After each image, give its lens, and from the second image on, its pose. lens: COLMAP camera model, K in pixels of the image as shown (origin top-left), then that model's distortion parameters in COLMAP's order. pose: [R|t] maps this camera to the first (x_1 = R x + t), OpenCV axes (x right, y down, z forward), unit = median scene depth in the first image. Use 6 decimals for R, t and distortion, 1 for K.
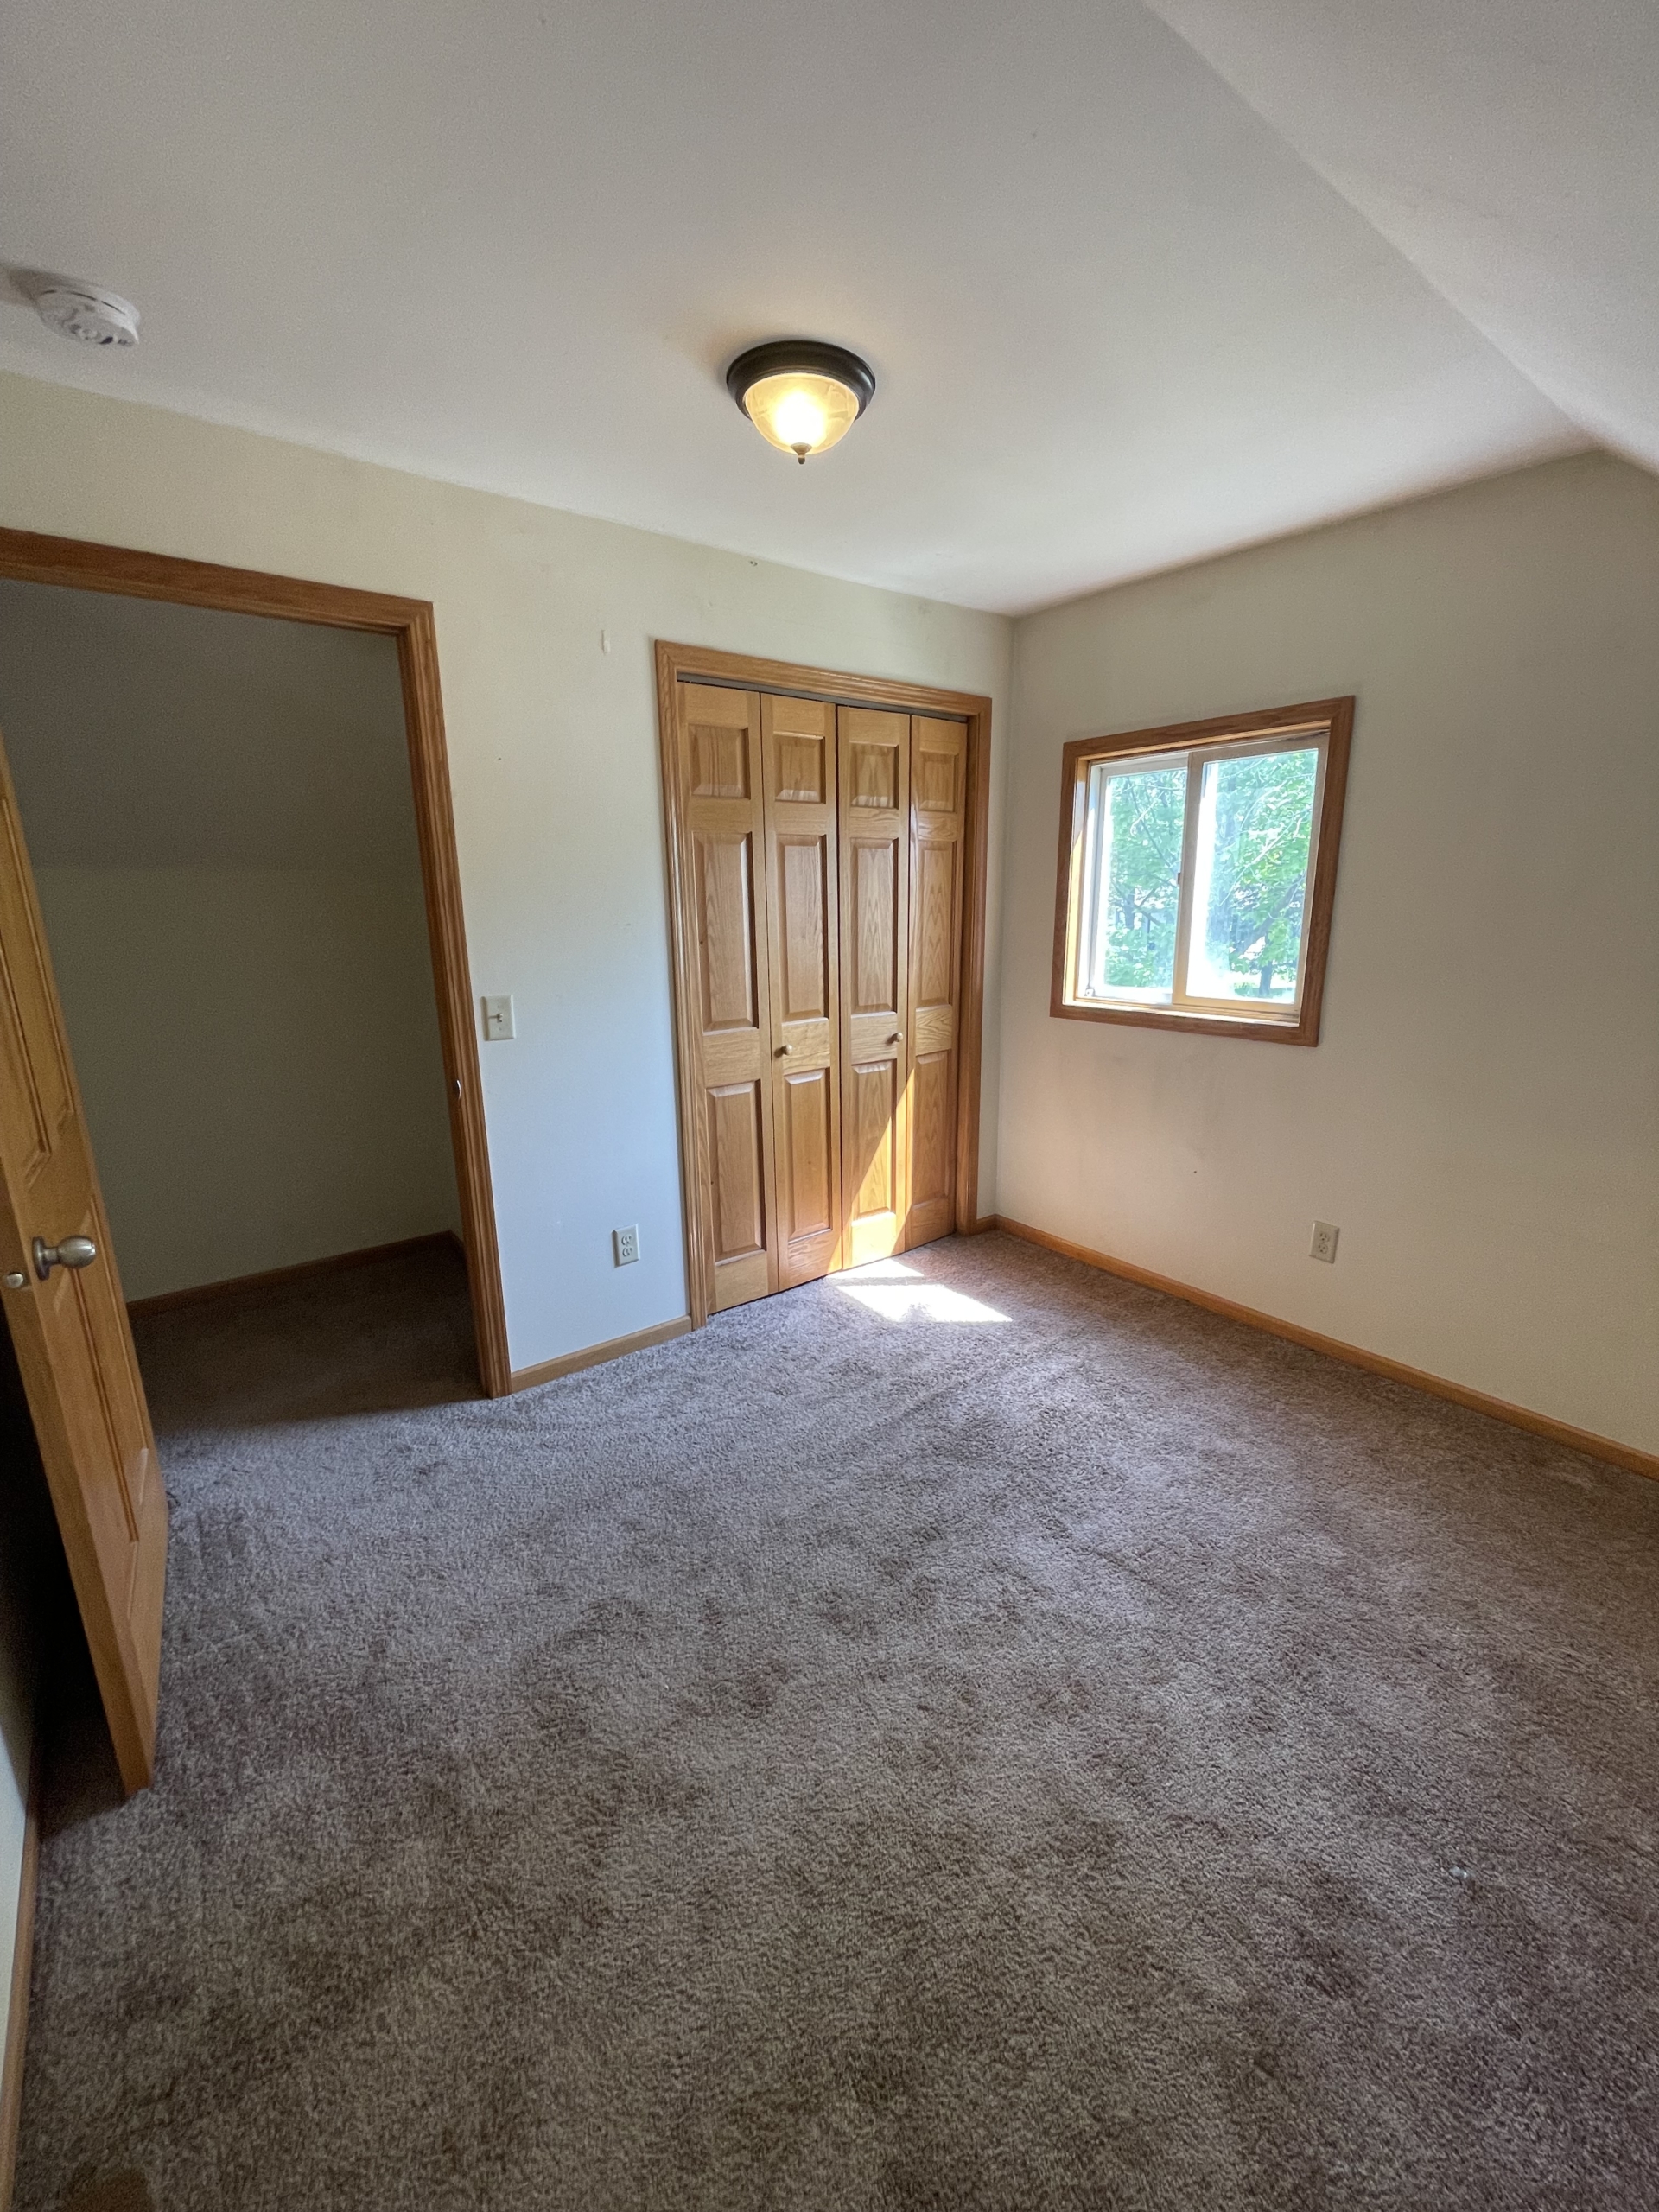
lens RADIAL K [[903.1, 0, 834.6], [0, 903.1, 1111.3], [0, 0, 1]] dist [0.002381, 0.000121]
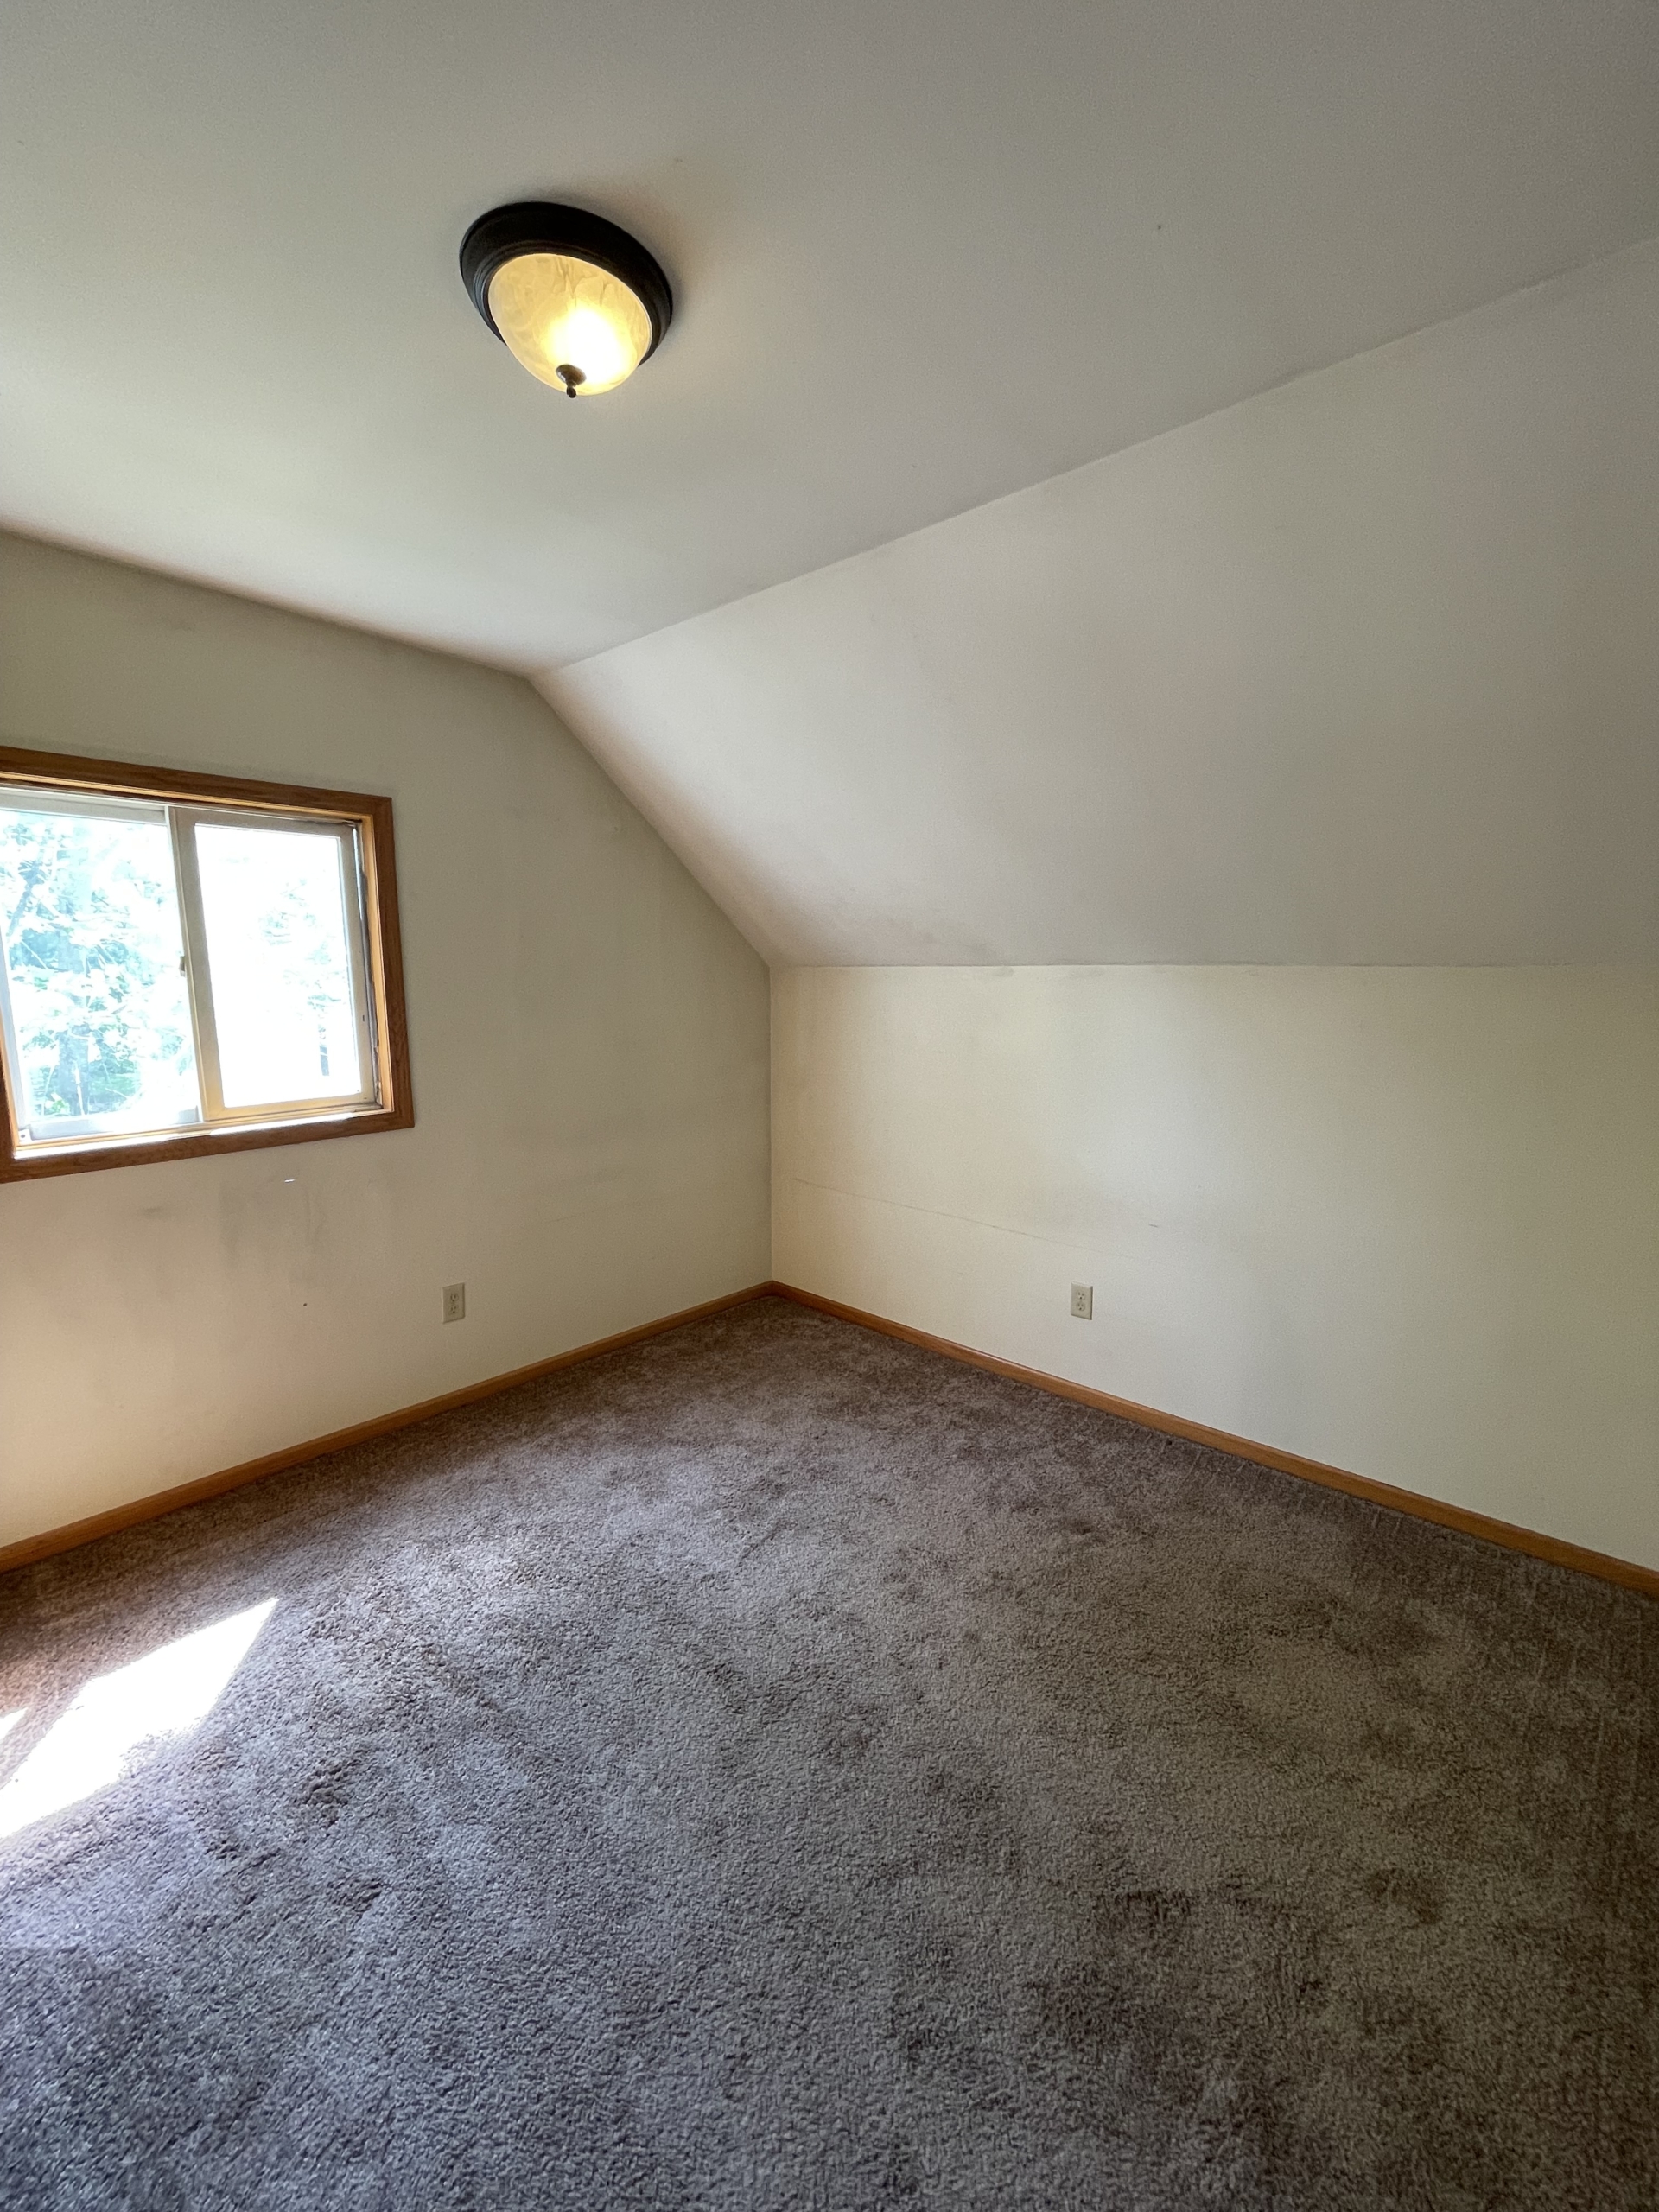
lens RADIAL K [[903.1, 0, 834.6], [0, 903.1, 1111.3], [0, 0, 1]] dist [0.002381, 0.000121]
pose [[-0.183271, -0.139168, 0.973162, -0.593374], [0.236315, 0.954665, 0.181027, -0.171725], [-0.954236, 0.263150, -0.142074, 0.724580]]
